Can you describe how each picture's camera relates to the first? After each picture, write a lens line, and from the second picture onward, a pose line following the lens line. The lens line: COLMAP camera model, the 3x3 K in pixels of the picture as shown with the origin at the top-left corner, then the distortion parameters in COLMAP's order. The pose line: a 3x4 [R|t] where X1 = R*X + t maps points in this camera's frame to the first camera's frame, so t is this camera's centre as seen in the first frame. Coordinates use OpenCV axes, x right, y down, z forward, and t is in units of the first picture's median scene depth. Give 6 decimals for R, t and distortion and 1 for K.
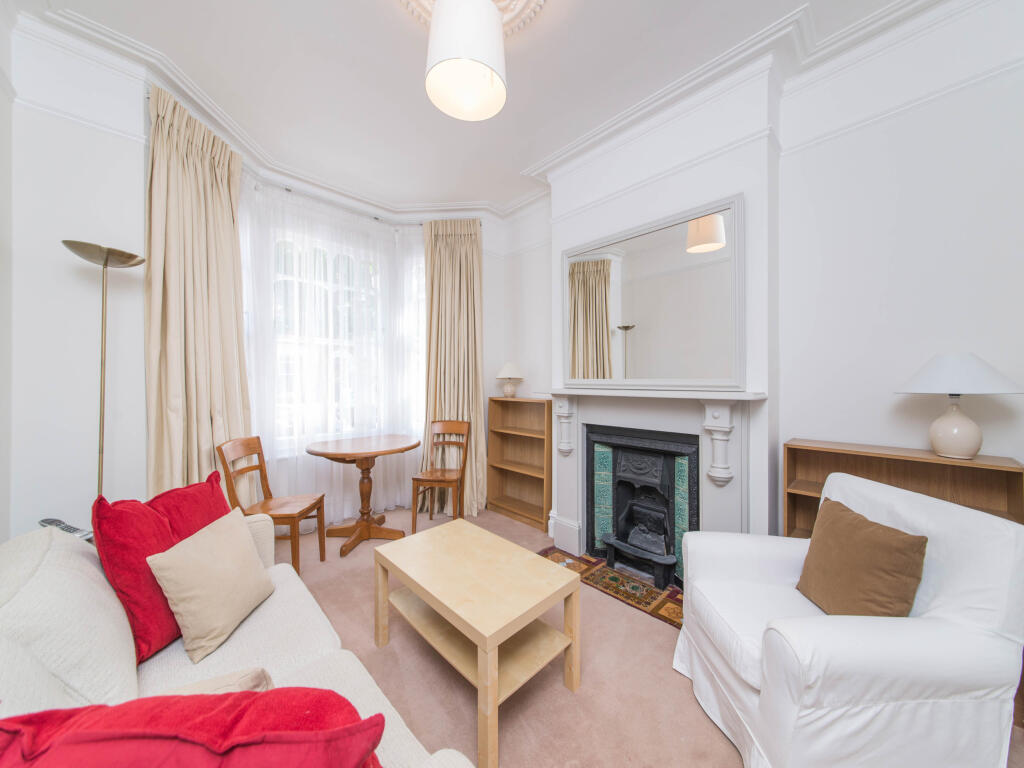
lens RADIAL K [[358.9, 0, 512.0], [0, 358.9, 384.0], [0, 0, 1]] dist [0.000854, 0.000142]
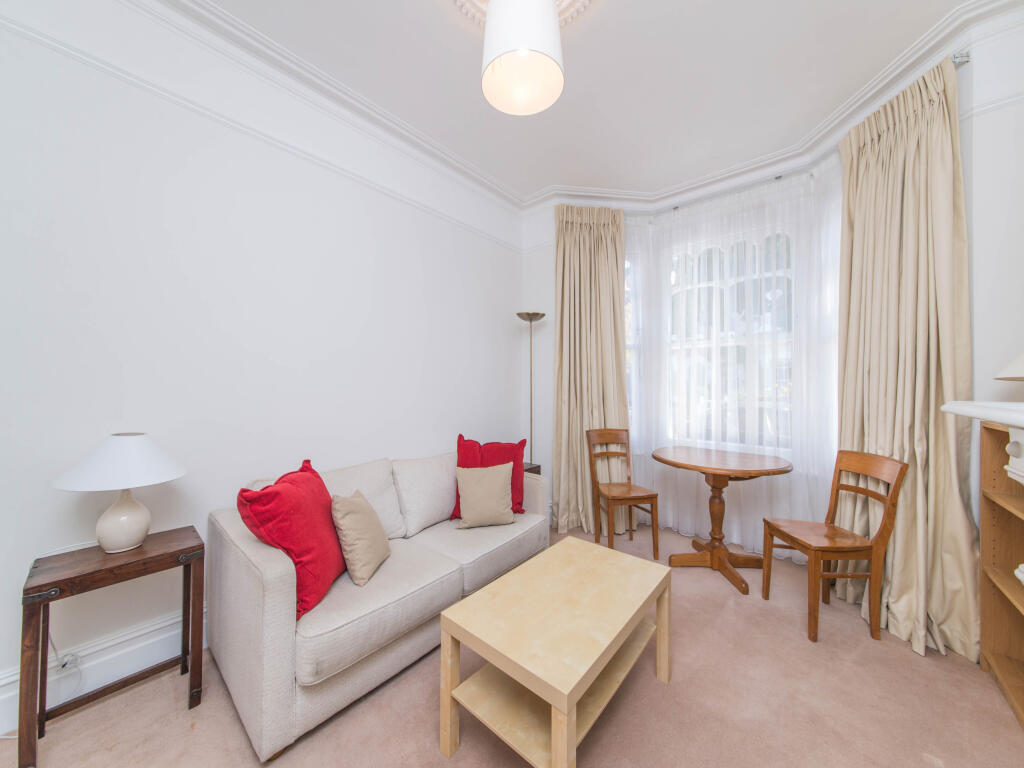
lens RADIAL K [[358.9, 0, 512.0], [0, 358.9, 384.0], [0, 0, 1]] dist [0.000854, 0.000142]
pose [[0.087533, -0.002112, -0.996159, 0.411859], [-0.020030, 0.999792, -0.003880, 0.002303], [0.995960, 0.020293, 0.087472, 0.432208]]
